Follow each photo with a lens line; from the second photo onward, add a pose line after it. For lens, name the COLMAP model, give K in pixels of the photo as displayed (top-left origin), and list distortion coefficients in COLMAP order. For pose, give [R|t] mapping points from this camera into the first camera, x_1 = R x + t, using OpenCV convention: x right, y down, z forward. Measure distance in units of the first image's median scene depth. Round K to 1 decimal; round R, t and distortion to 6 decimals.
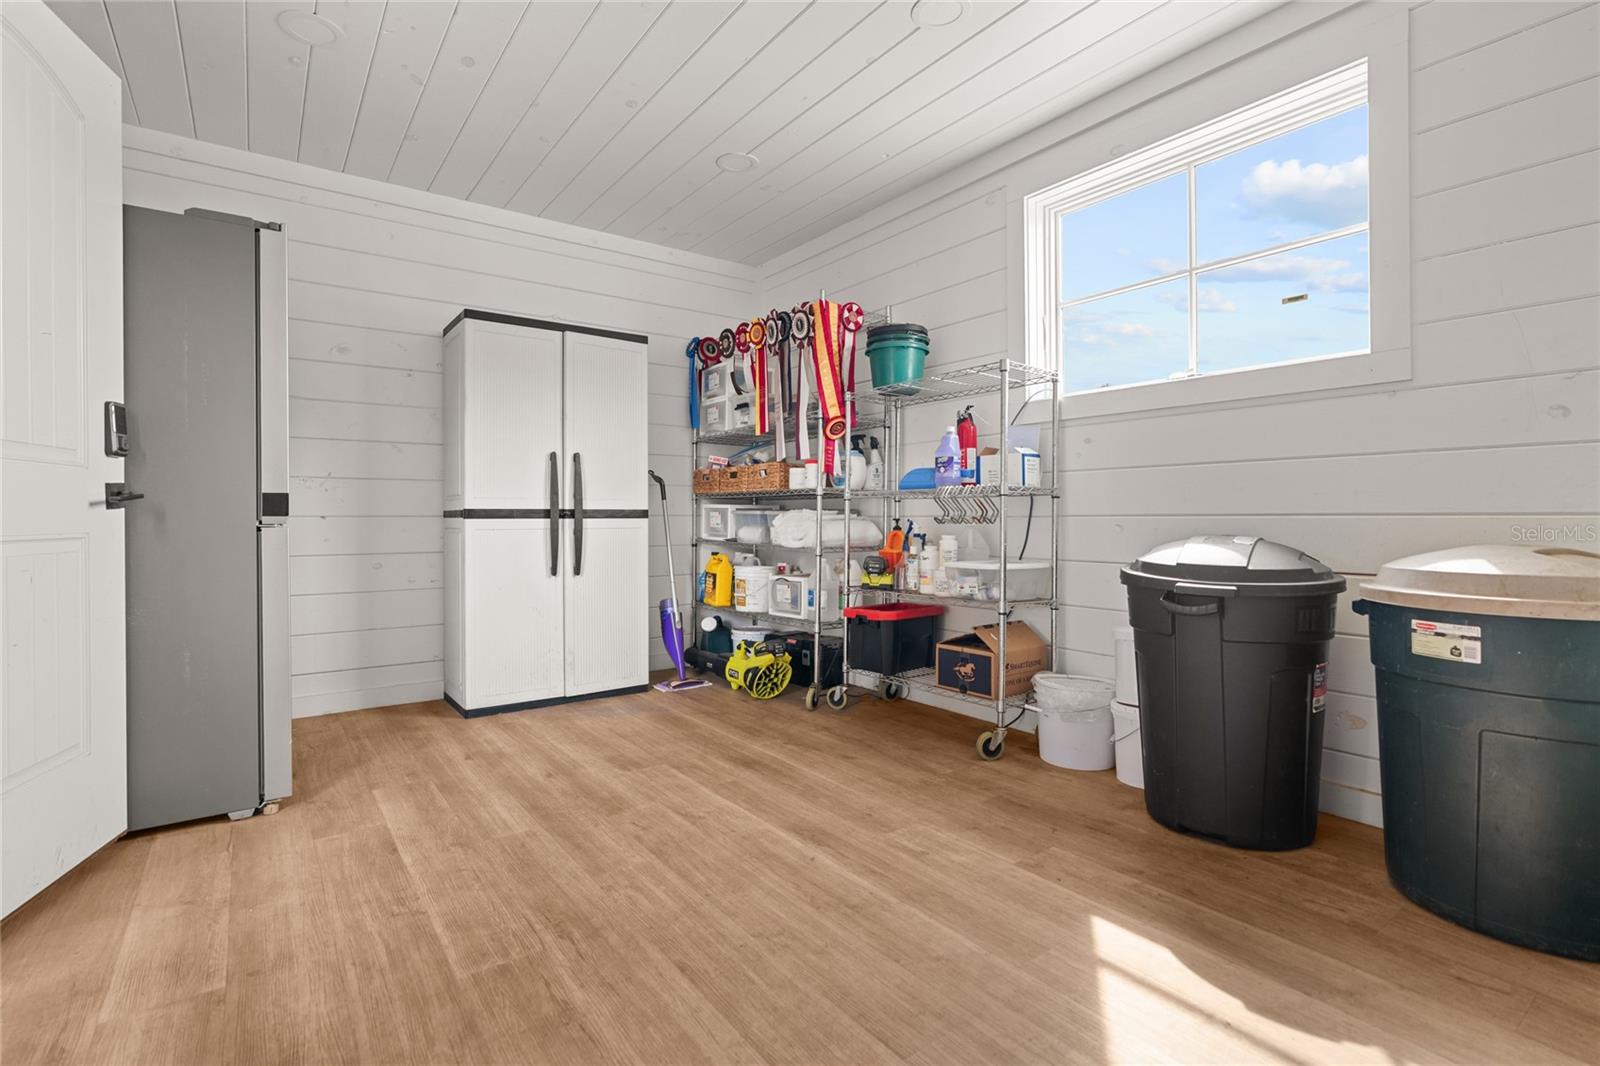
lens RADIAL K [[753.5, 0, 791.4], [0, 753.5, 516.9], [0, 0, 1]] dist [-0.009618, 0.001059]
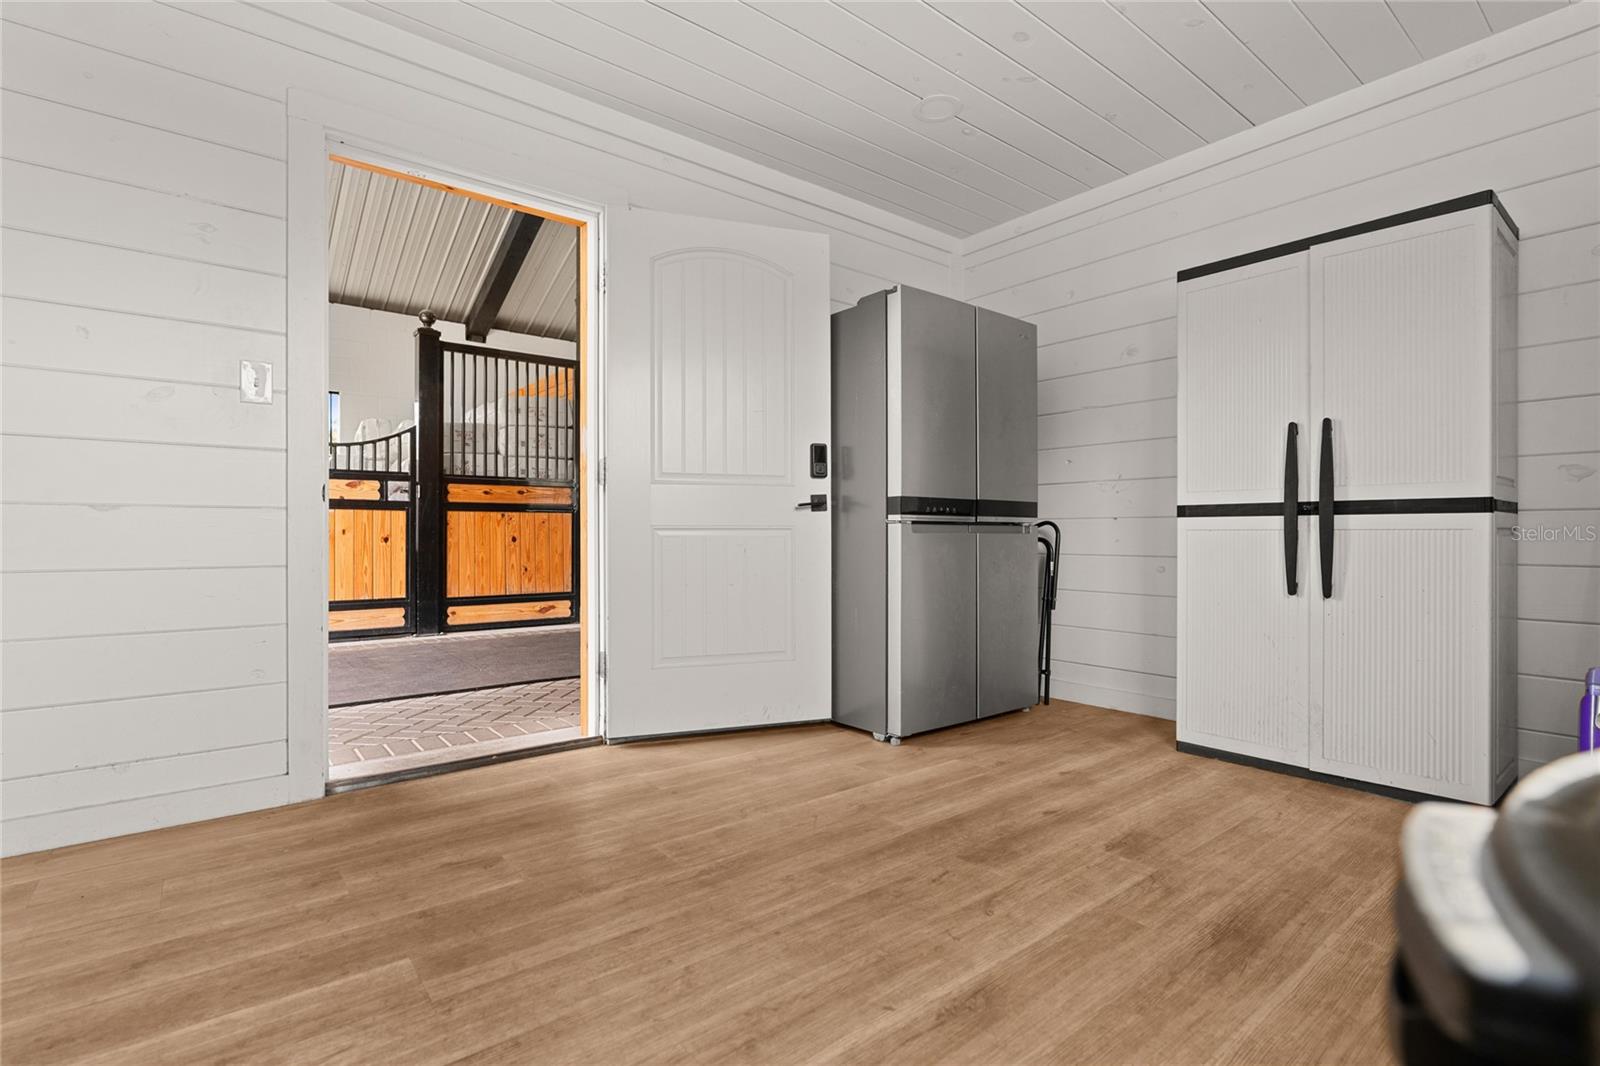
lens RADIAL K [[753.5, 0, 784.4], [0, 753.5, 535.4], [0, 0, 1]] dist [-0.009618, 0.001059]
pose [[0.033642, 0.003923, -0.999426, 0.558053], [-0.001264, 0.999992, 0.003882, 0.027972], [0.999433, 0.001132, 0.033647, 0.719303]]
